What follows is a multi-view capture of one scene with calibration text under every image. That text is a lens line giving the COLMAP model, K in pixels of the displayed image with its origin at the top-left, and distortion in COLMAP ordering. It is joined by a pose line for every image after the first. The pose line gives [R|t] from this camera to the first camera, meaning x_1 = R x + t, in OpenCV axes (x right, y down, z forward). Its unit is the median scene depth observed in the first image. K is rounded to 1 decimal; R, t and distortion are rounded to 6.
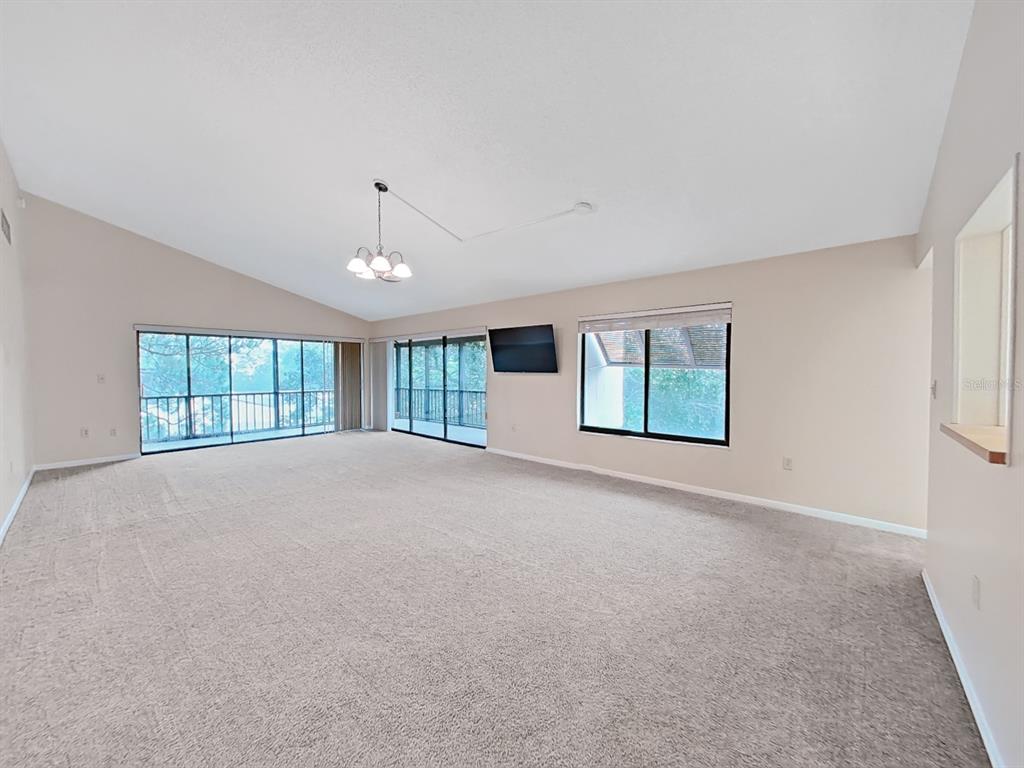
lens RADIAL K [[383.3, 0, 512.0], [0, 383.3, 384.0], [0, 0, 1]] dist [-0.002934, -0.000020]
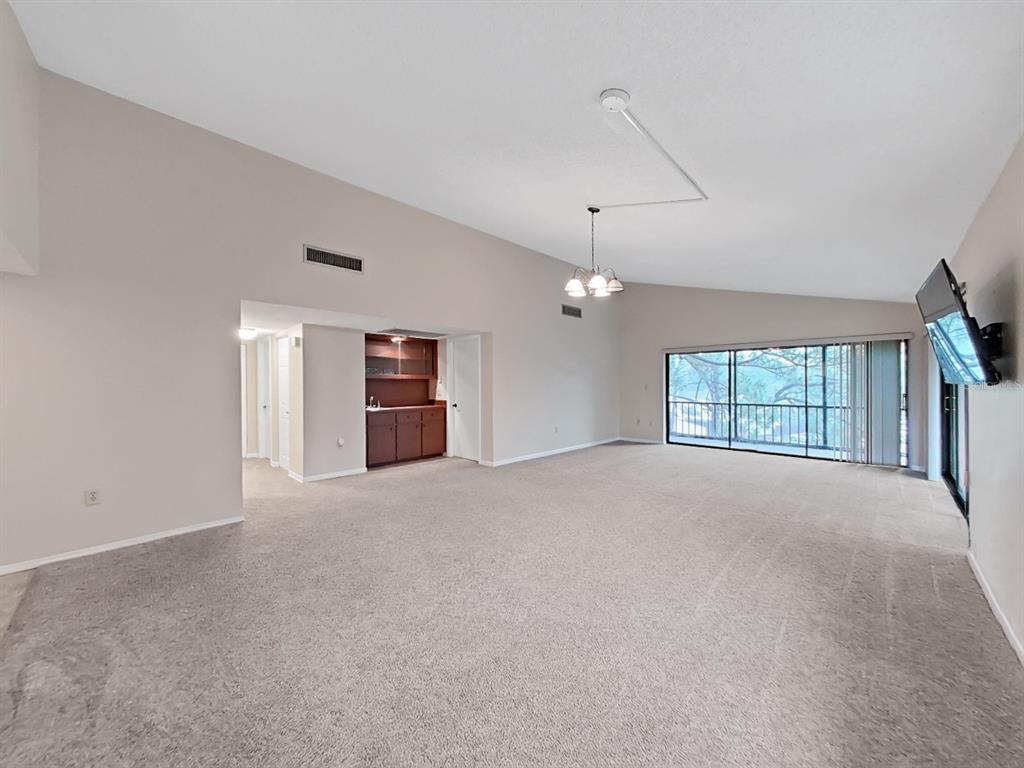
lens RADIAL K [[383.3, 0, 512.0], [0, 383.3, 384.0], [0, 0, 1]] dist [-0.002934, -0.000020]
pose [[-0.063090, 0.000609, -0.998008, 0.469158], [-0.027696, 0.999614, 0.002361, -0.016678], [0.997623, 0.027790, -0.063049, 0.547743]]
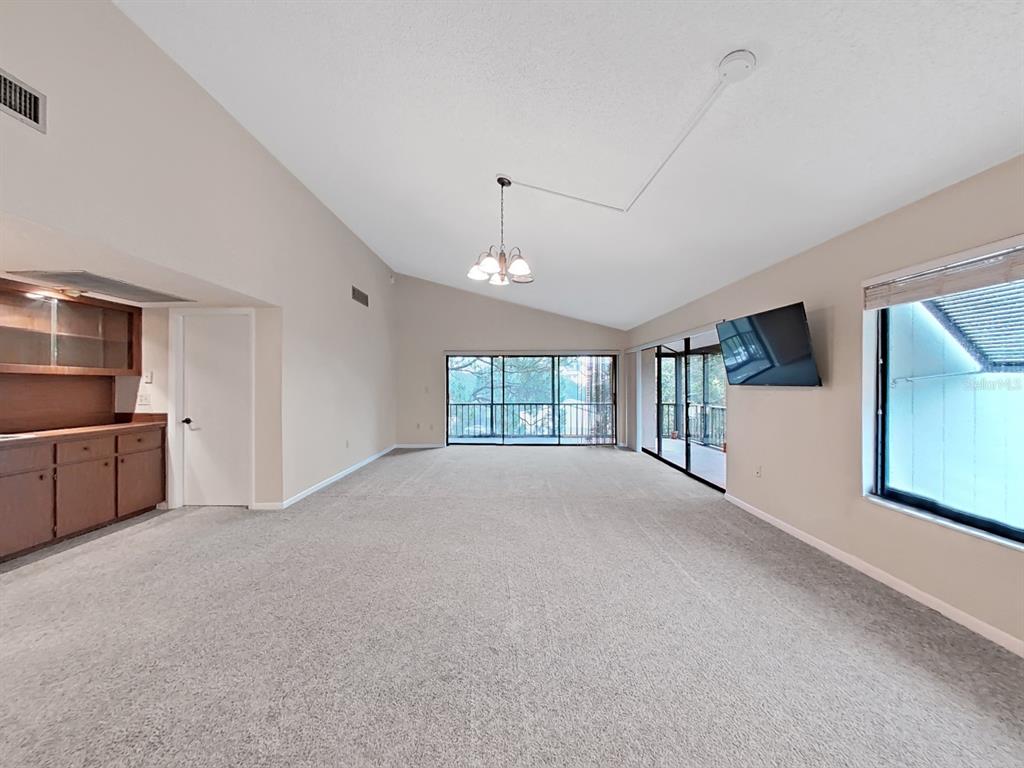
lens RADIAL K [[383.3, 0, 512.0], [0, 383.3, 384.0], [0, 0, 1]] dist [-0.002934, -0.000020]
pose [[0.659825, -0.003423, -0.751412, 0.226777], [-0.022813, 0.999437, -0.024585, -0.007377], [0.751073, 0.033364, 0.659376, 0.275609]]
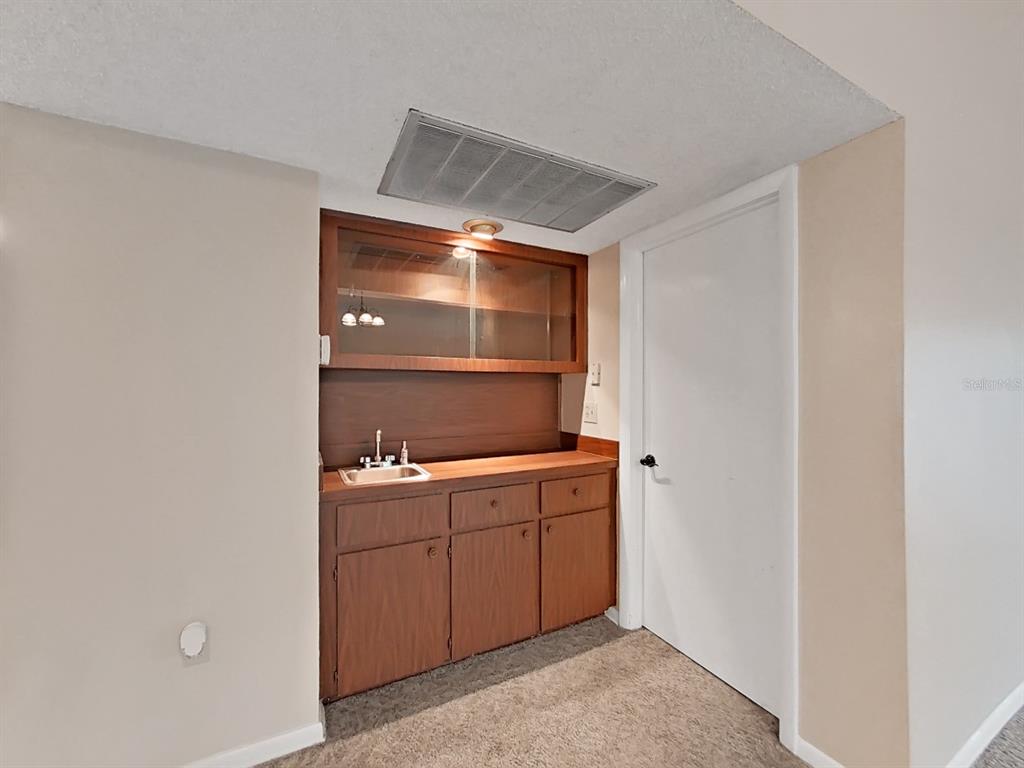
lens RADIAL K [[411.3, 0, 512.0], [0, 411.3, 384.0], [0, 0, 1]] dist [-0.000670, -0.000010]
pose [[-0.367190, 0.000318, -0.930146, -0.320866], [-0.031229, 0.999432, 0.012671, -0.014954], [0.929622, 0.033700, -0.366971, 0.313660]]
